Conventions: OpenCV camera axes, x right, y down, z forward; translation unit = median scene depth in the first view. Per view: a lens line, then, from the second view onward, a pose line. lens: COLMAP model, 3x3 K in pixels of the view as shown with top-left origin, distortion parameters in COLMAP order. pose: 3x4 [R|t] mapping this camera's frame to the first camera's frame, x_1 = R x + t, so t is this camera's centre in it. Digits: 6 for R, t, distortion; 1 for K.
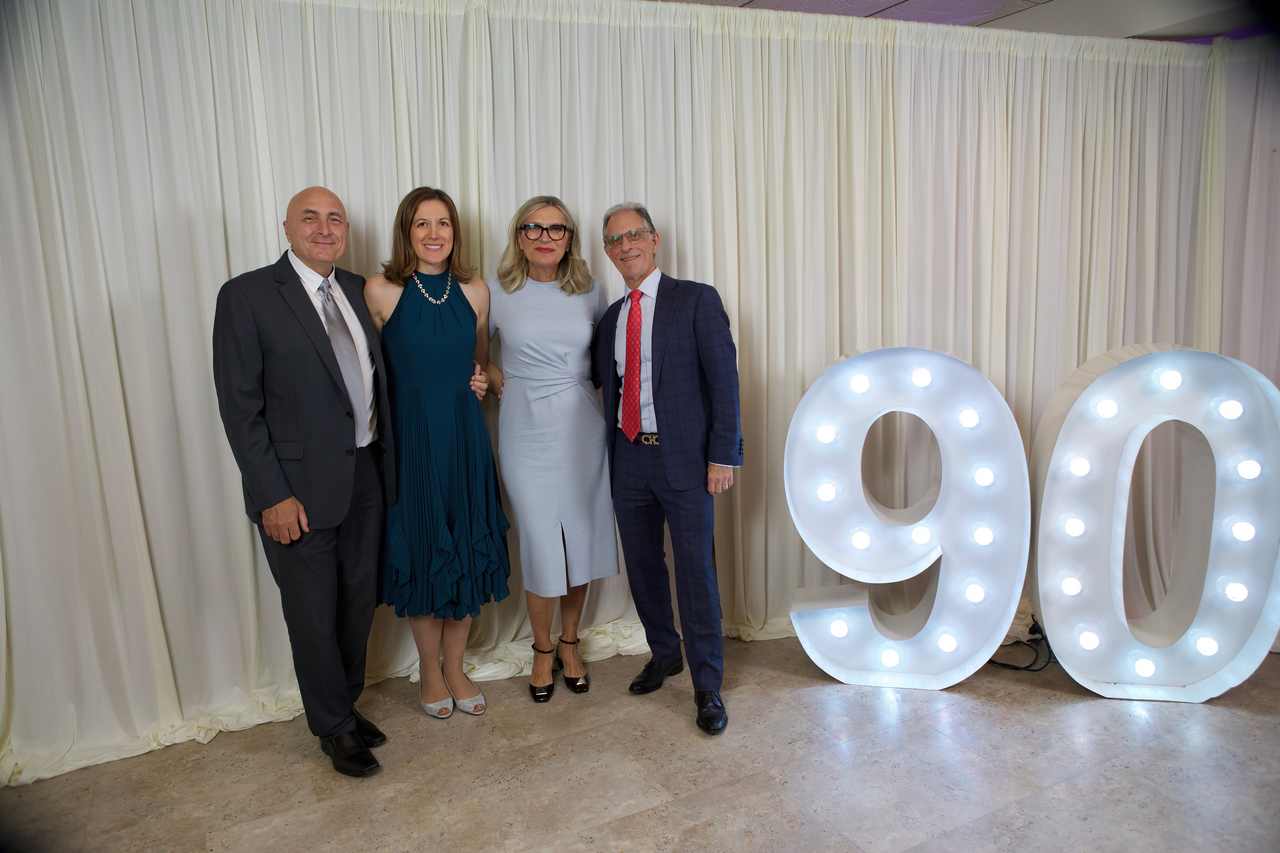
lens RADIAL K [[882.8, 0, 634.7], [0, 882.8, 437.1], [0, 0, 1]] dist [-0.098917, 0.061482]
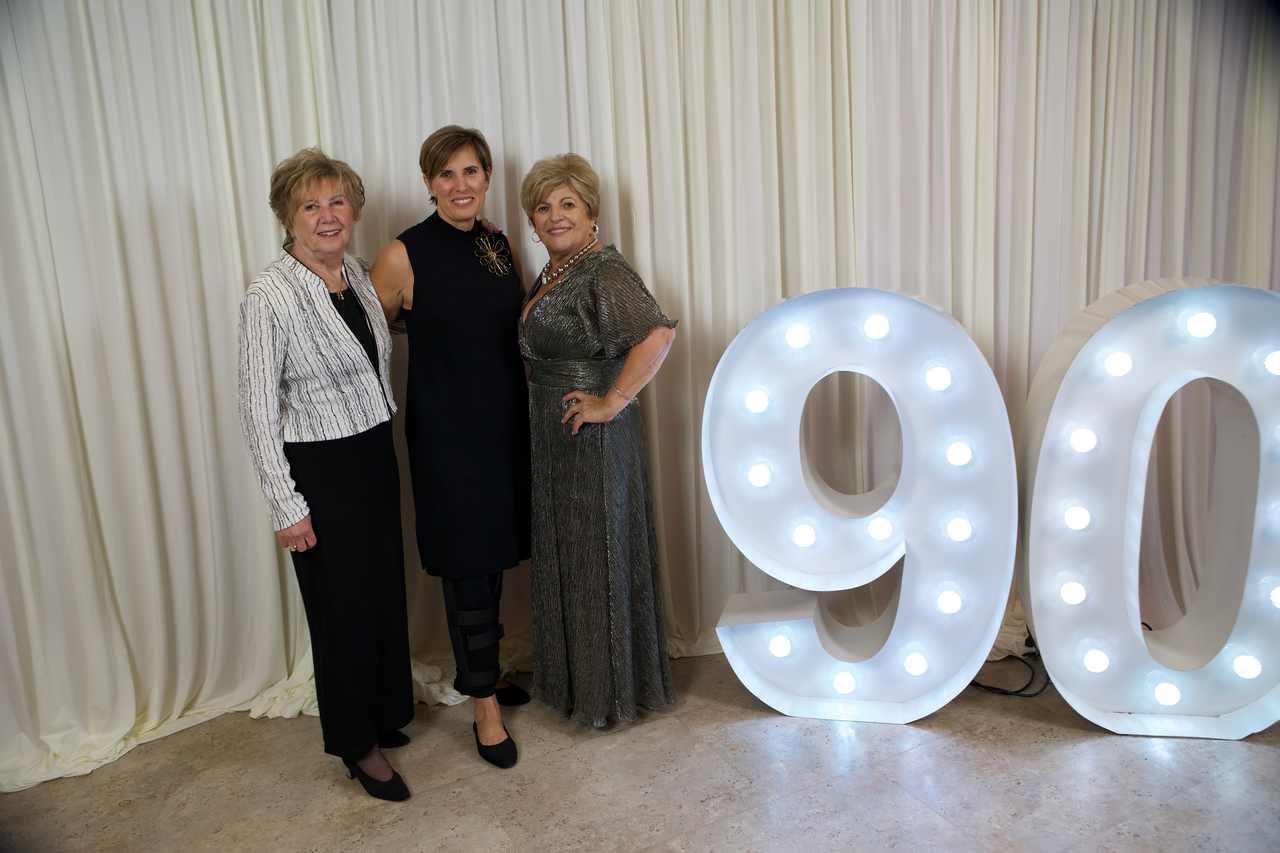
lens RADIAL K [[964.7, 0, 642.2], [0, 964.7, 440.5], [0, 0, 1]] dist [-0.072035, 0.055311]
pose [[0.999850, -0.015877, 0.006879, 0.111485], [0.015571, 0.998978, 0.042432, -0.006762], [-0.007546, -0.042319, 0.999076, 0.145719]]
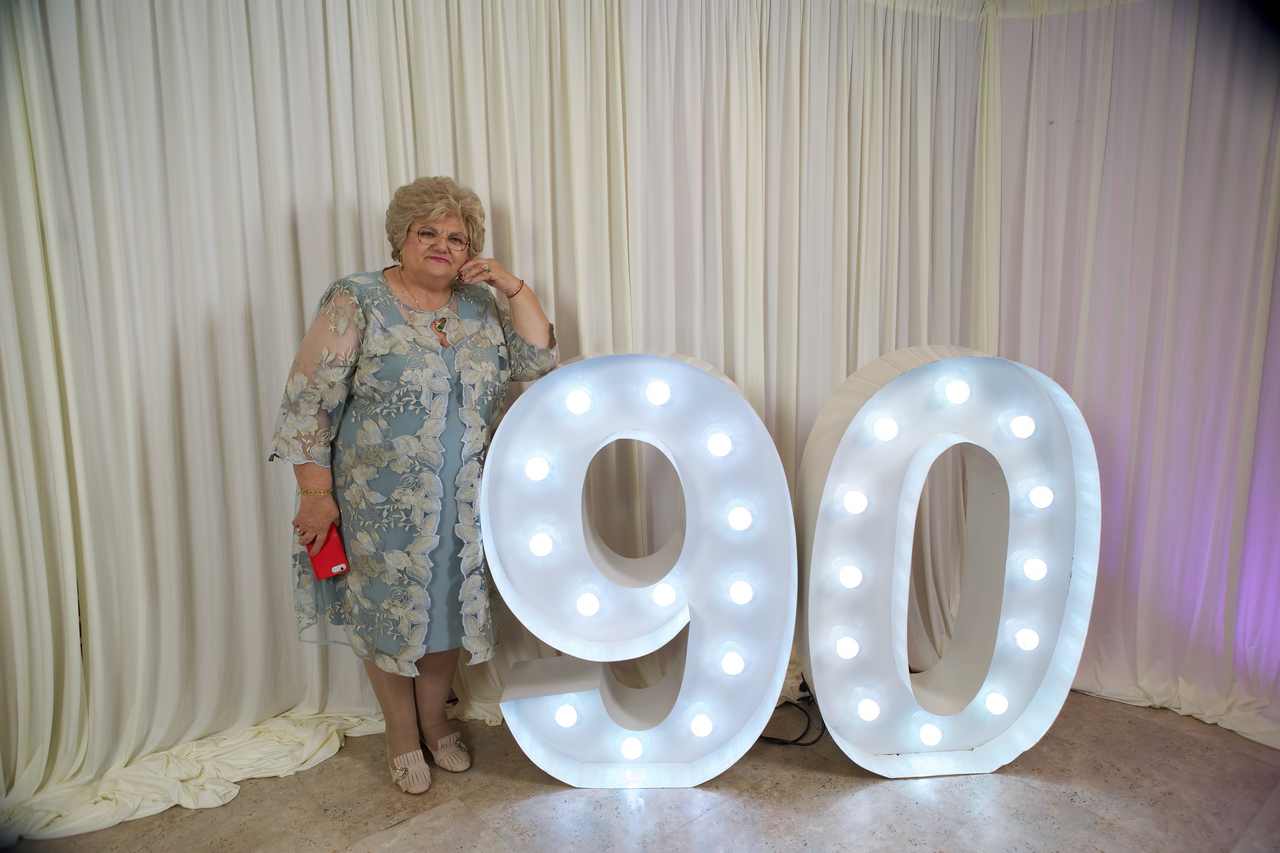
lens RADIAL K [[882.8, 0, 637.9], [0, 882.8, 446.4], [0, 0, 1]] dist [-0.098917, 0.061482]
pose [[0.969394, -0.033169, 0.243258, 0.121492], [0.025786, 0.999107, 0.033475, -0.046873], [-0.244151, -0.026178, 0.969384, 0.254327]]
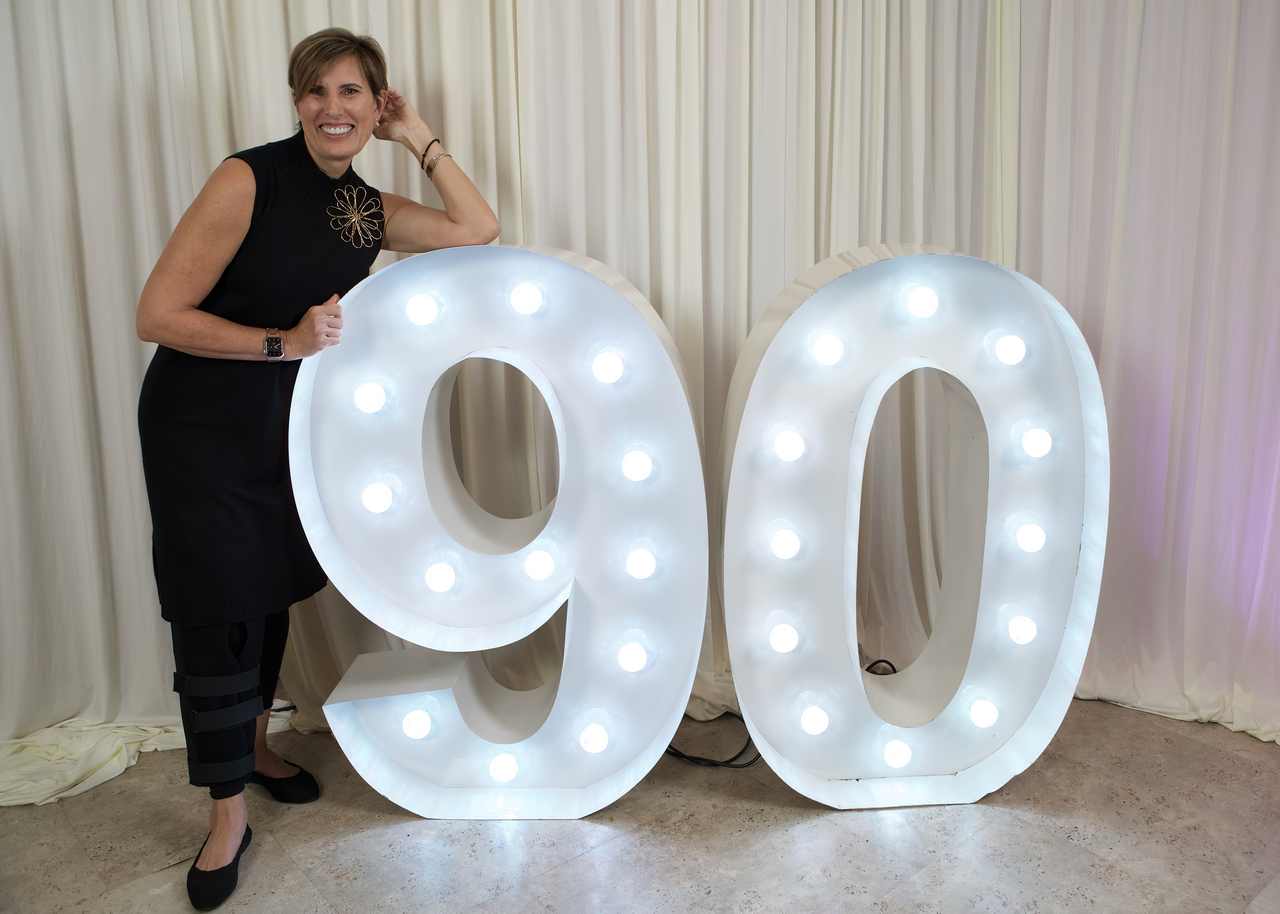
lens RADIAL K [[1126.9, 0, 724.7], [0, 1126.9, 407.8], [0, 0, 1]] dist [-0.099897, 0.062976]
pose [[0.958320, -0.020898, 0.284931, 0.237001], [0.012894, 0.999469, 0.029936, -0.015553], [-0.285405, -0.025014, 0.958081, 0.241487]]
